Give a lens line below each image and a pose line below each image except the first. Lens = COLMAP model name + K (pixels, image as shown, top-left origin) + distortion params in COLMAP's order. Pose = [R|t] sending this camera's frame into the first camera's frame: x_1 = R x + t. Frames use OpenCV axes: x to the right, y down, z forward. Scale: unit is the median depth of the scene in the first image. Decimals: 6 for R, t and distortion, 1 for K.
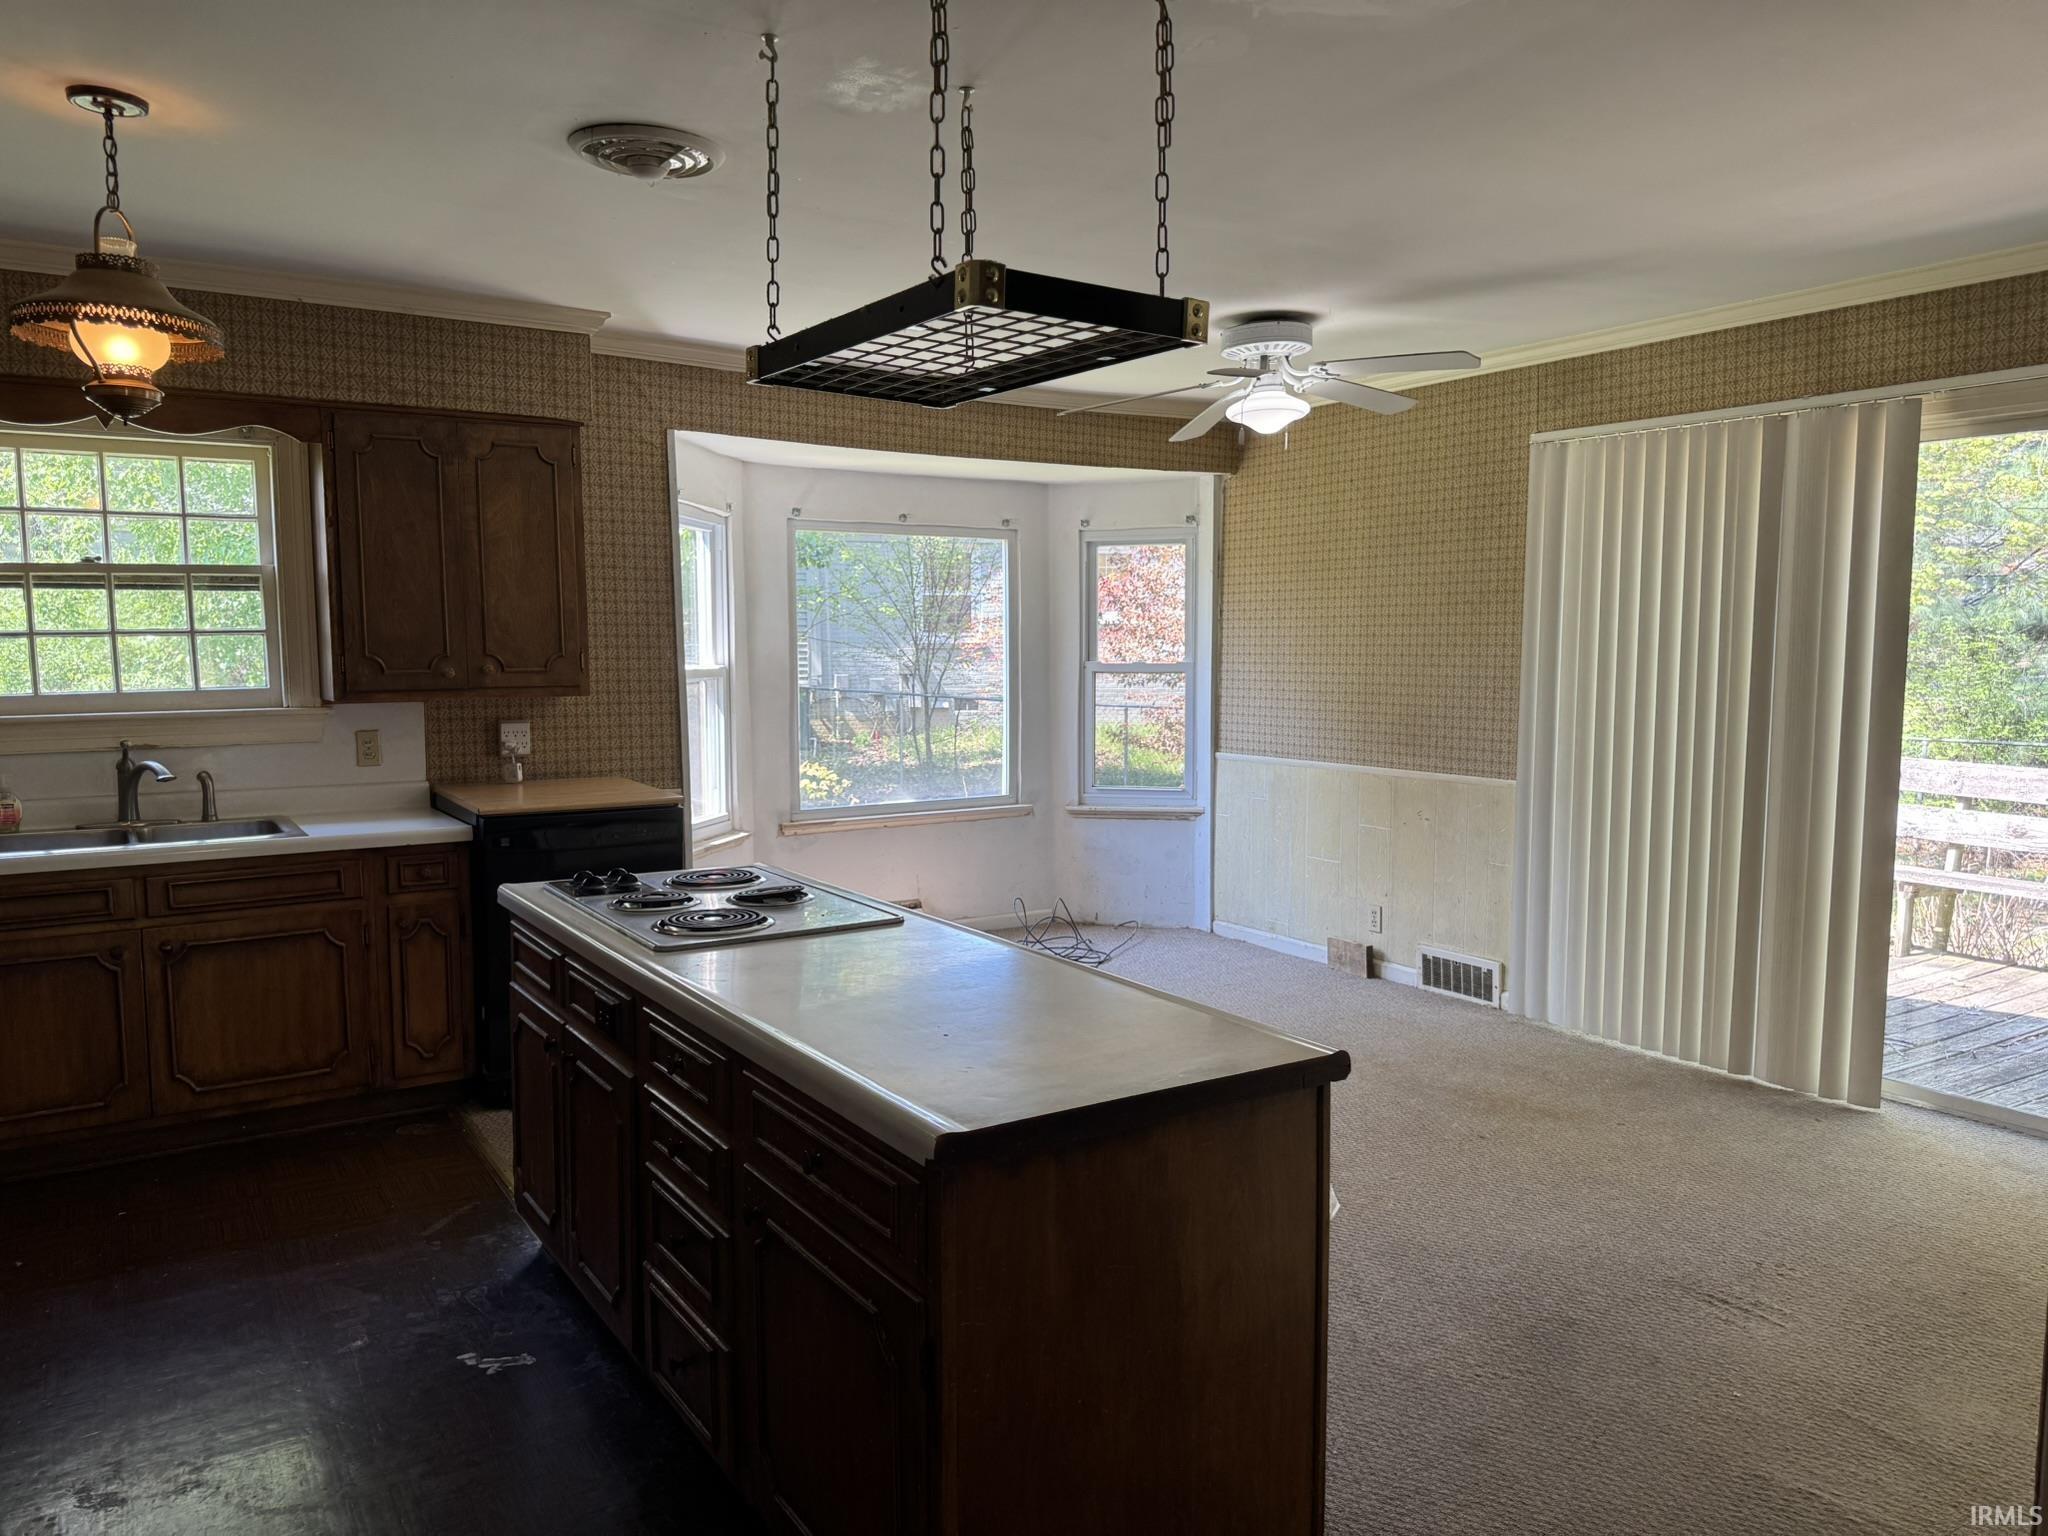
lens RADIAL K [[1445.6, 0, 1016.7], [0, 1445.6, 781.2], [0, 0, 1]] dist [0.053628, -0.061230]
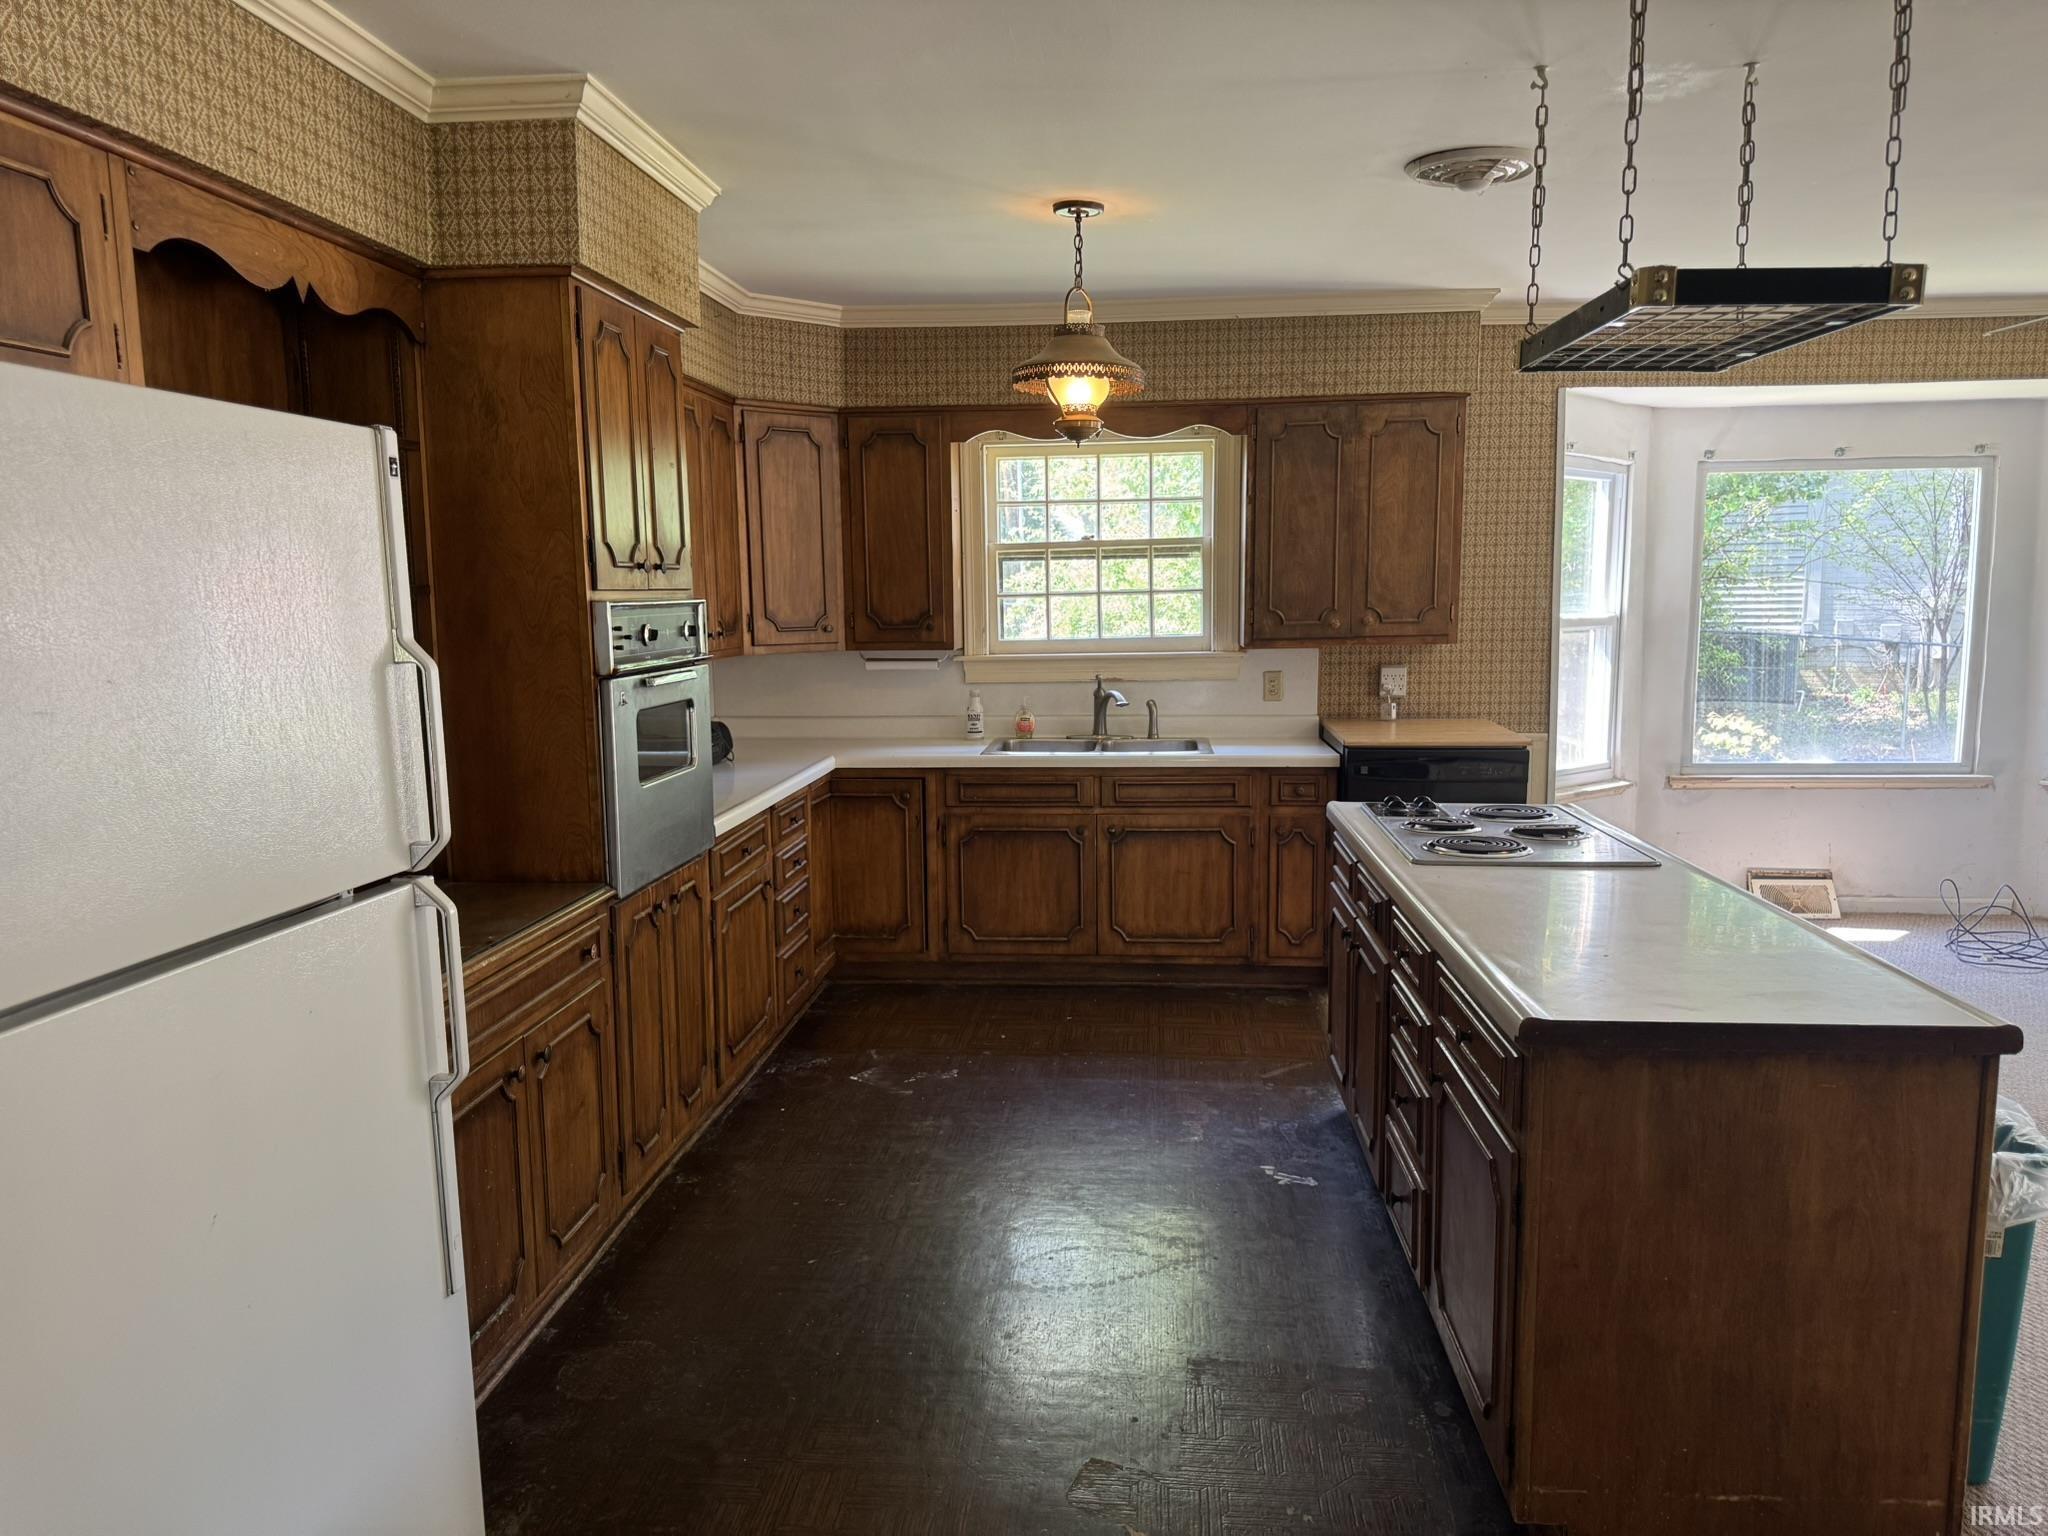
lens RADIAL K [[1445.6, 0, 1012.7], [0, 1445.6, 793.8], [0, 0, 1]] dist [0.053628, -0.061230]
pose [[0.790641, 0.078671, -0.607205, 0.127483], [-0.049943, 0.996693, 0.064103, 0.000491], [0.610240, -0.020357, 0.791955, -0.086433]]
